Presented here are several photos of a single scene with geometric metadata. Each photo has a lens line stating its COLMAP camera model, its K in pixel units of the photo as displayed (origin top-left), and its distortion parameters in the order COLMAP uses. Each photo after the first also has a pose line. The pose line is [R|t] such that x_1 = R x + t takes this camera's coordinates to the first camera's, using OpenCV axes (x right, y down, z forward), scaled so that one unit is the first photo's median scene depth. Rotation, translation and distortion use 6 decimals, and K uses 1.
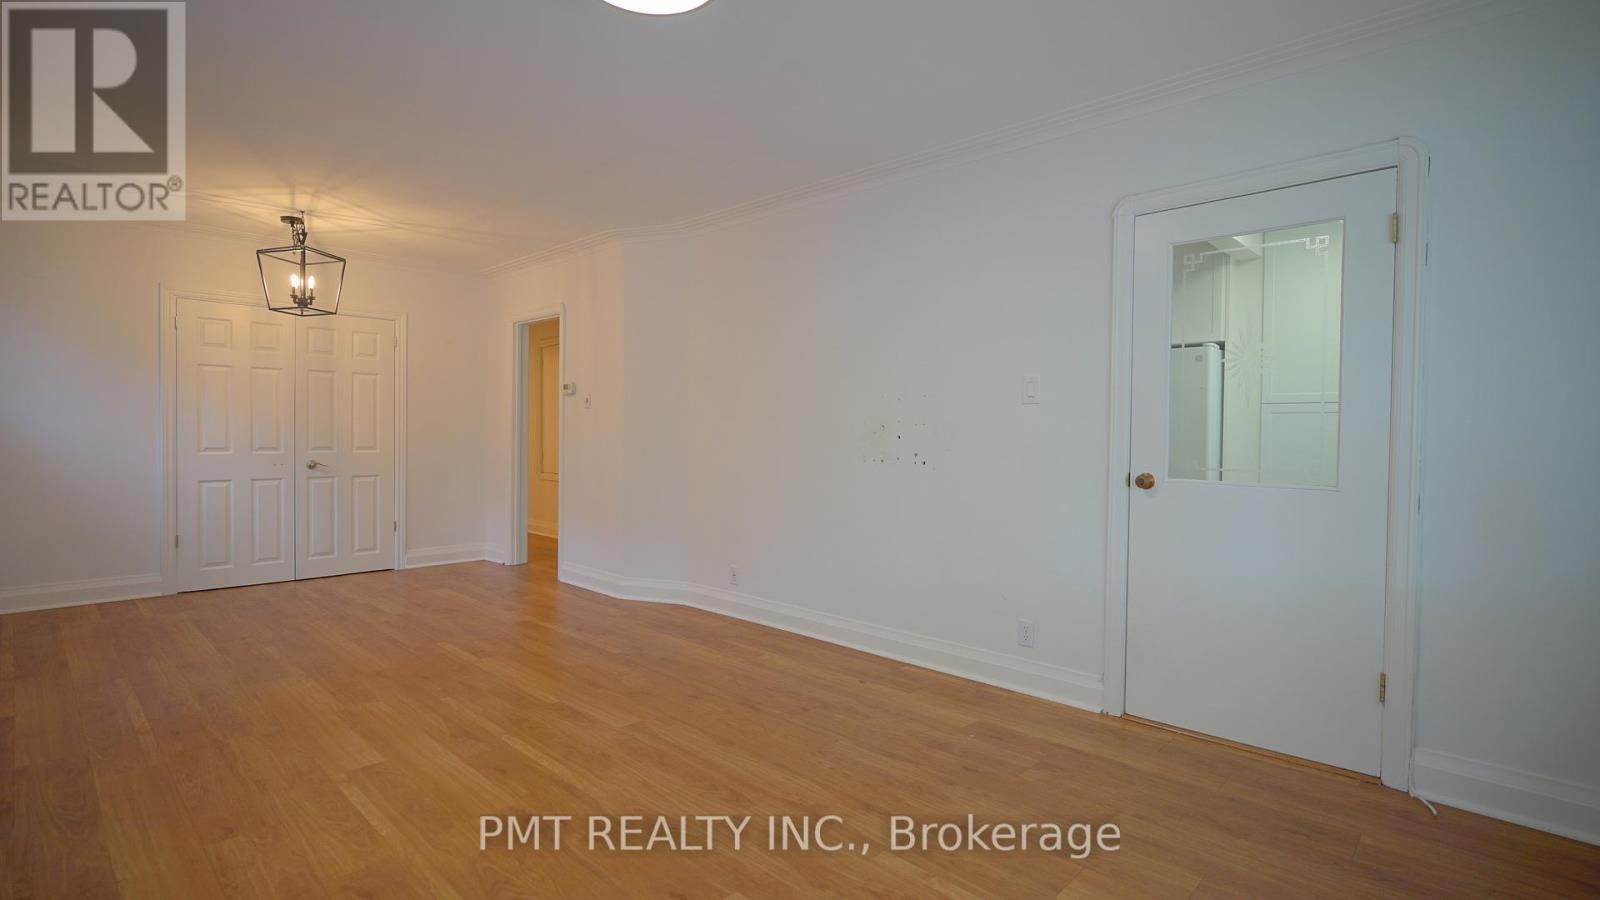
lens RADIAL K [[763.9, 0, 792.4], [0, 763.9, 448.3], [0, 0, 1]] dist [-0.011269, 0.006811]
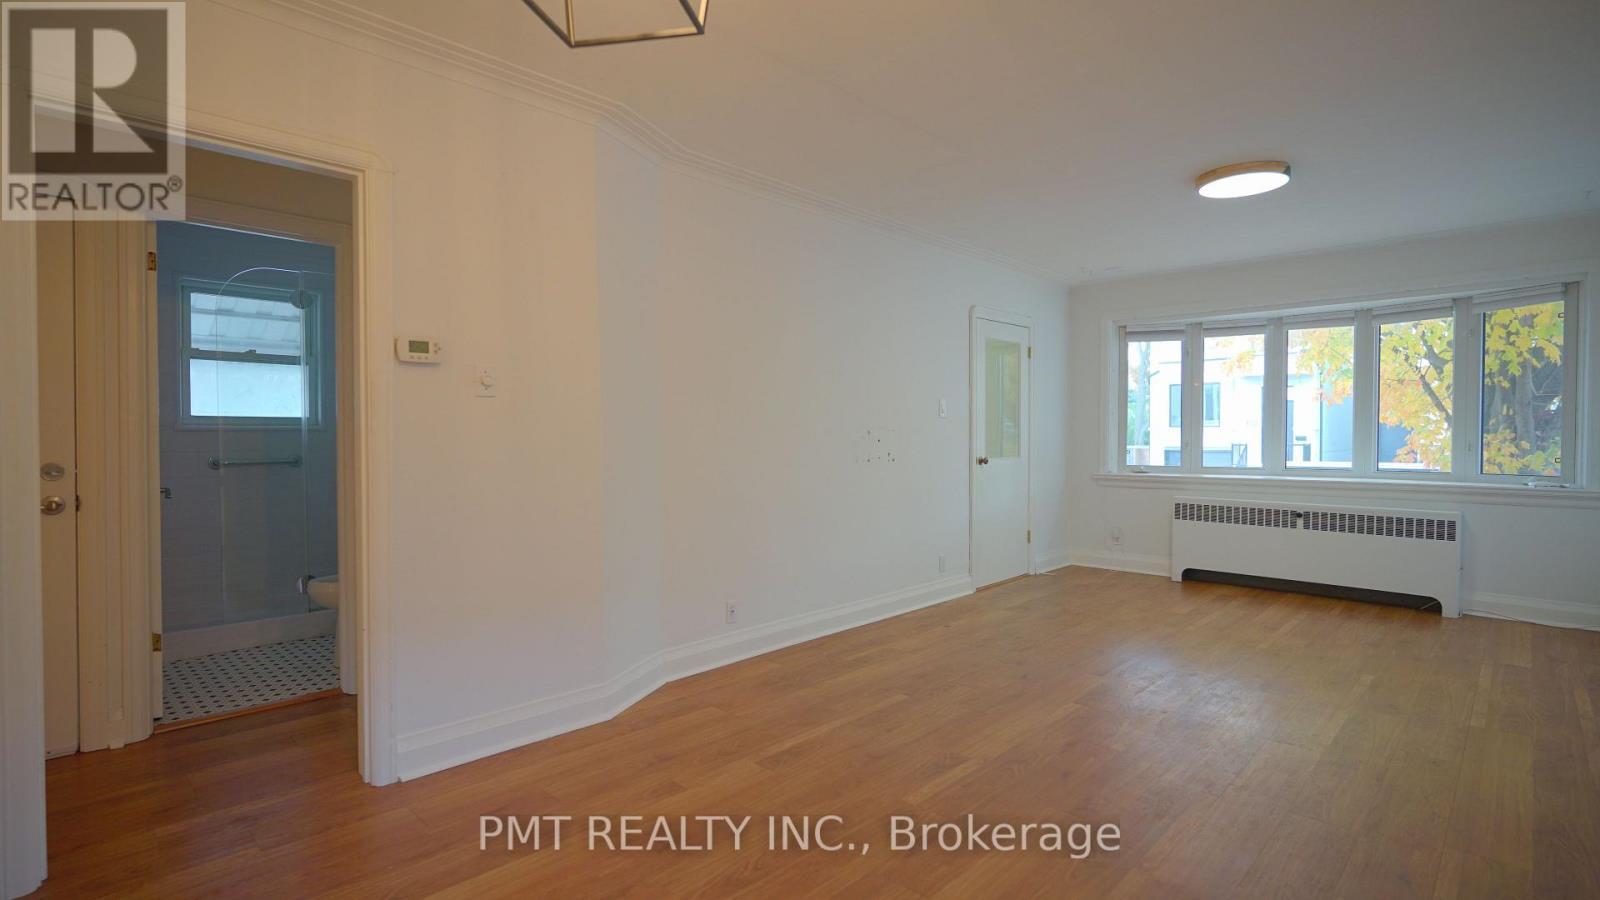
lens RADIAL K [[763.9, 0, 792.4], [0, 763.9, 448.3], [0, 0, 1]] dist [-0.011269, 0.006811]
pose [[-0.002523, -0.026912, 0.999635, -1.122752], [0.024803, 0.999329, 0.026967, -0.039771], [-0.999689, 0.024862, -0.001854, 1.164730]]
